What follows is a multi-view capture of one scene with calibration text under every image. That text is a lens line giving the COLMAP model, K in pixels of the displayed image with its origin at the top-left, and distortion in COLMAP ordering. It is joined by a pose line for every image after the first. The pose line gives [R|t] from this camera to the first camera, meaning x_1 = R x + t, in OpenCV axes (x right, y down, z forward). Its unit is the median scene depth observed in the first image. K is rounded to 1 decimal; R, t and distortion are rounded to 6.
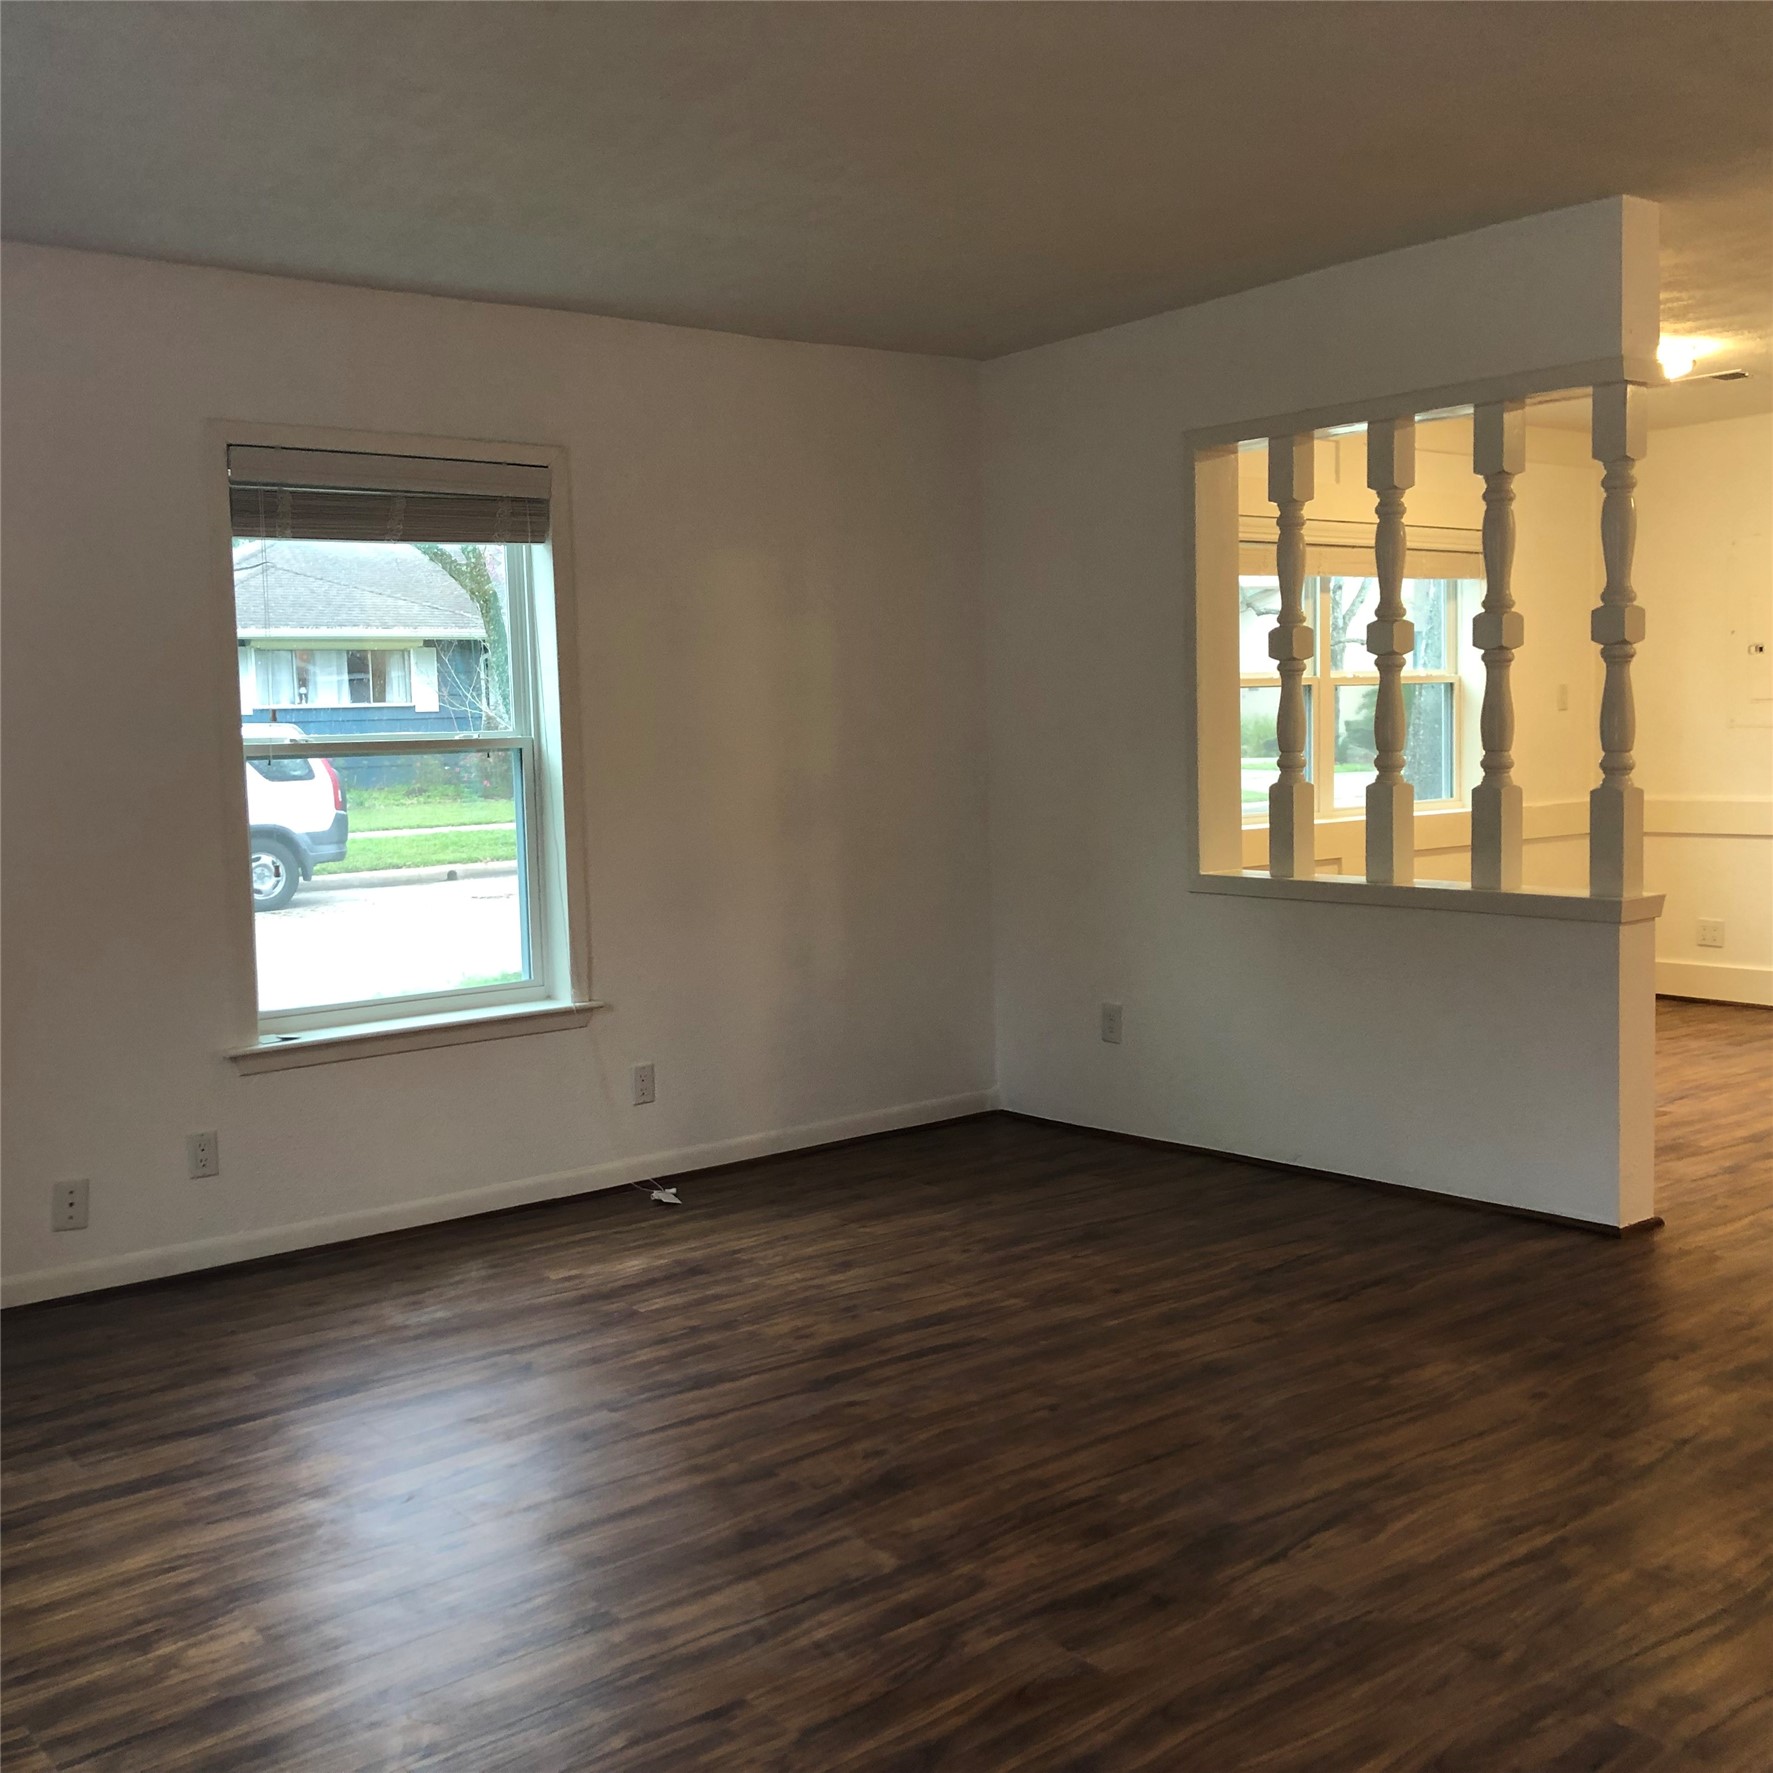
lens RADIAL K [[1959.6, 0, 886.5], [0, 1959.6, 886.5], [0, 0, 1]] dist [0.022567, 0.027639]
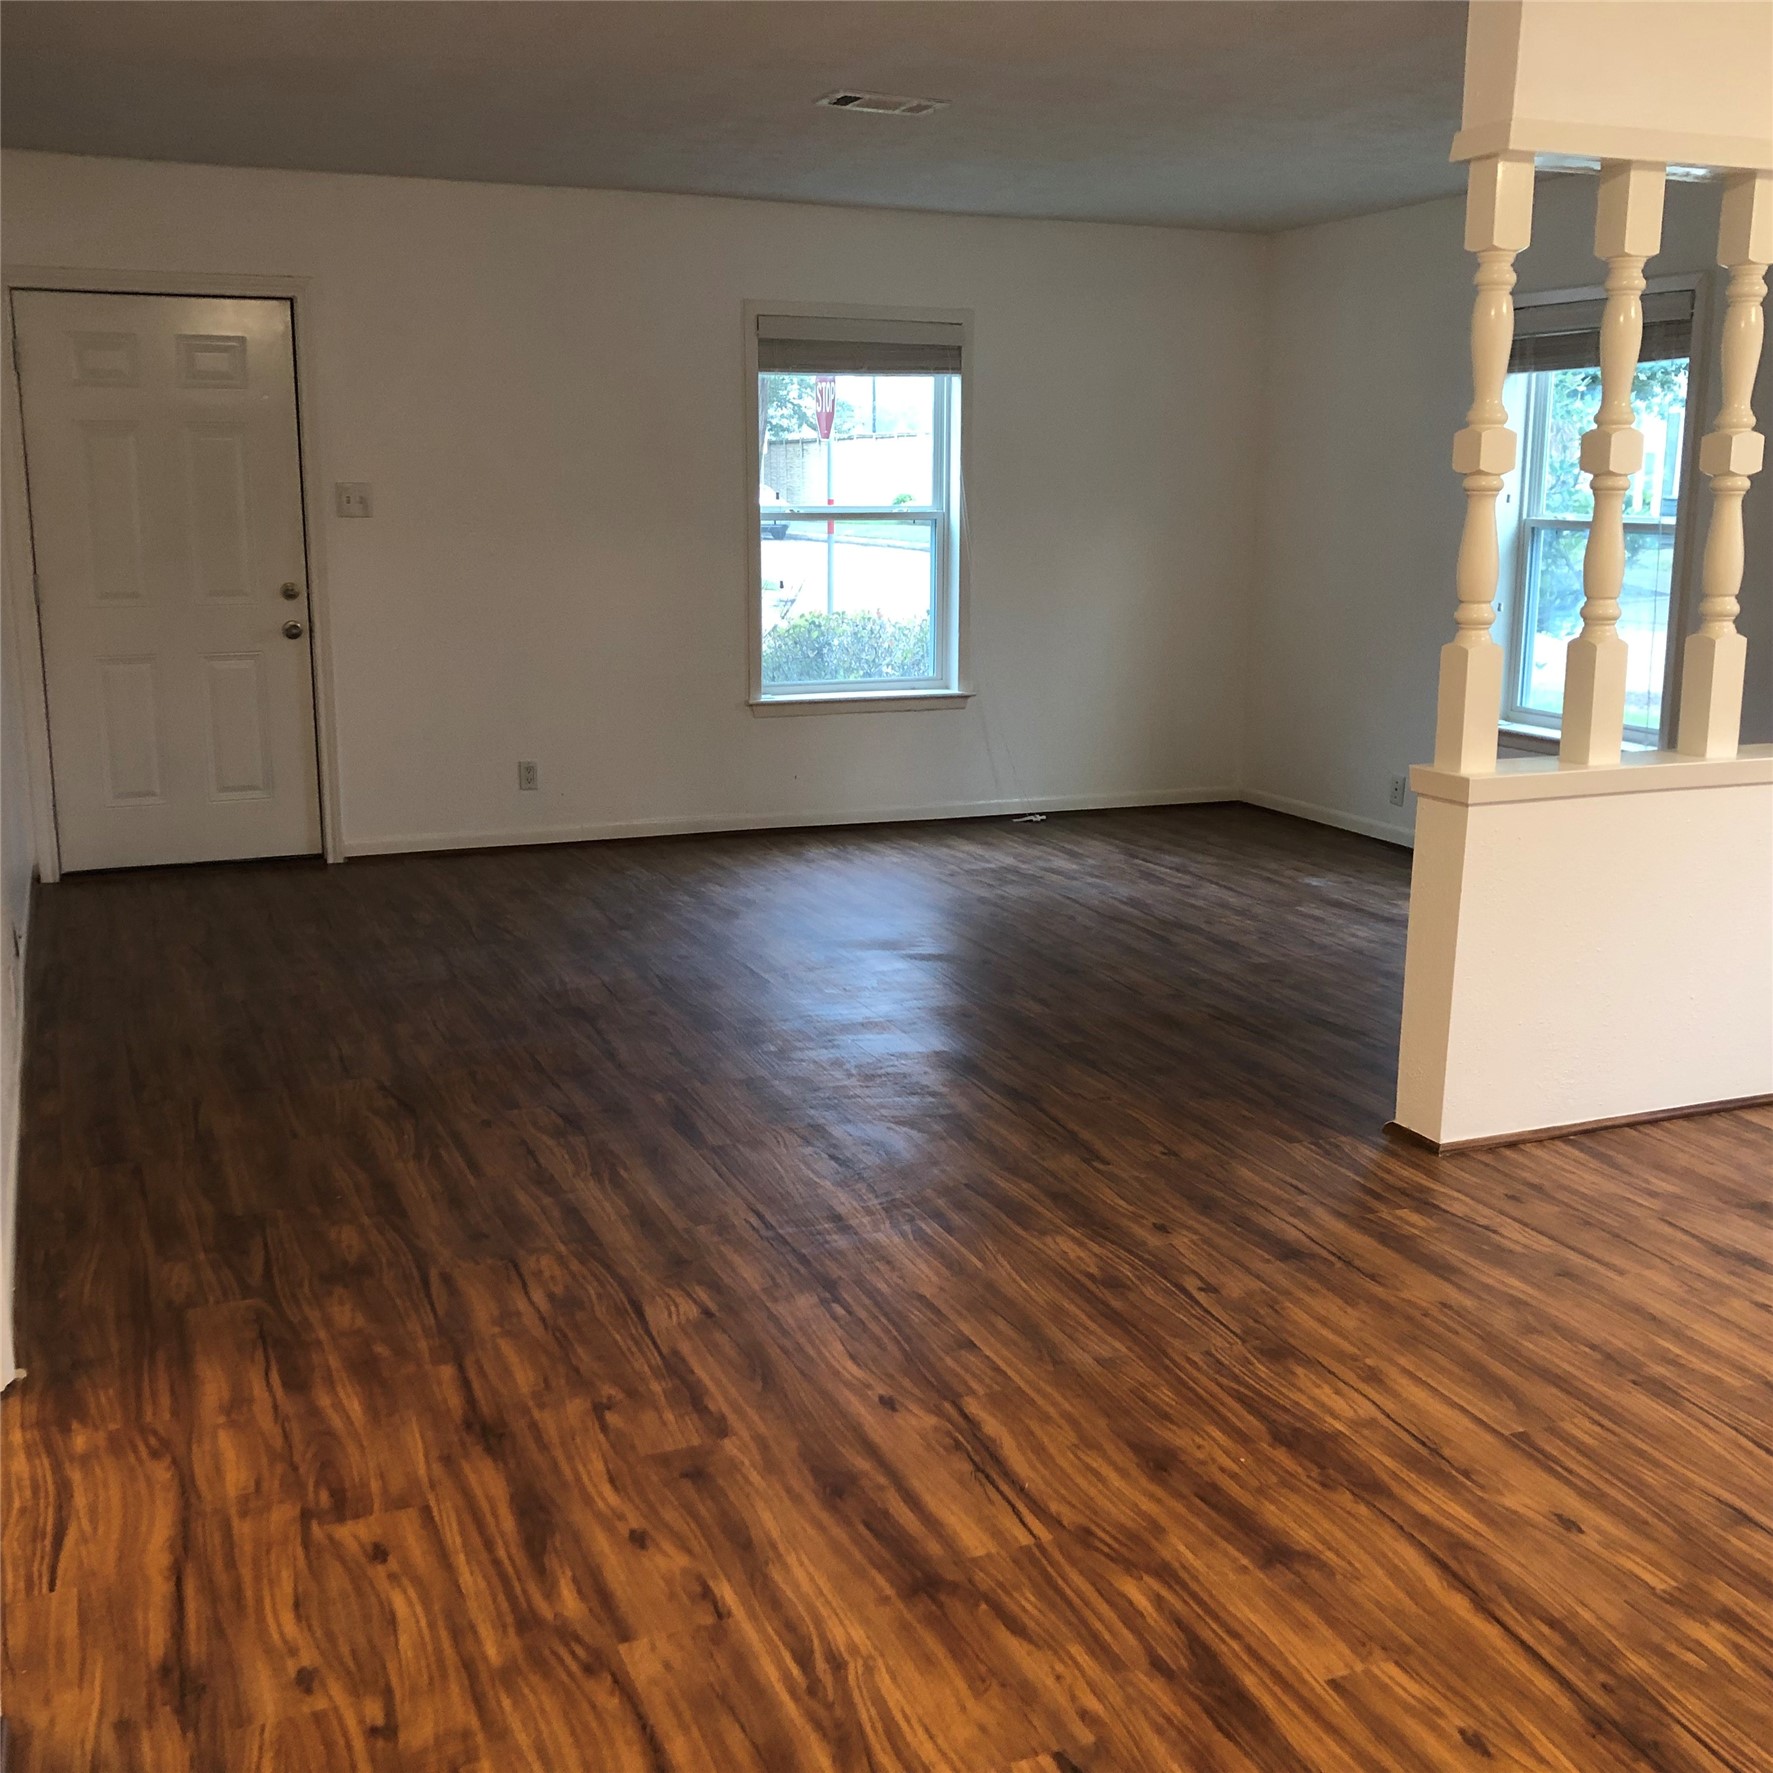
lens RADIAL K [[1959.6, 0, 886.5], [0, 1959.6, 886.5], [0, 0, 1]] dist [0.022567, 0.027639]
pose [[-0.278835, 0.219109, -0.935009, 1.429500], [-0.092078, 0.963039, 0.253137, -0.159460], [0.955915, 0.156677, -0.248353, 1.111906]]
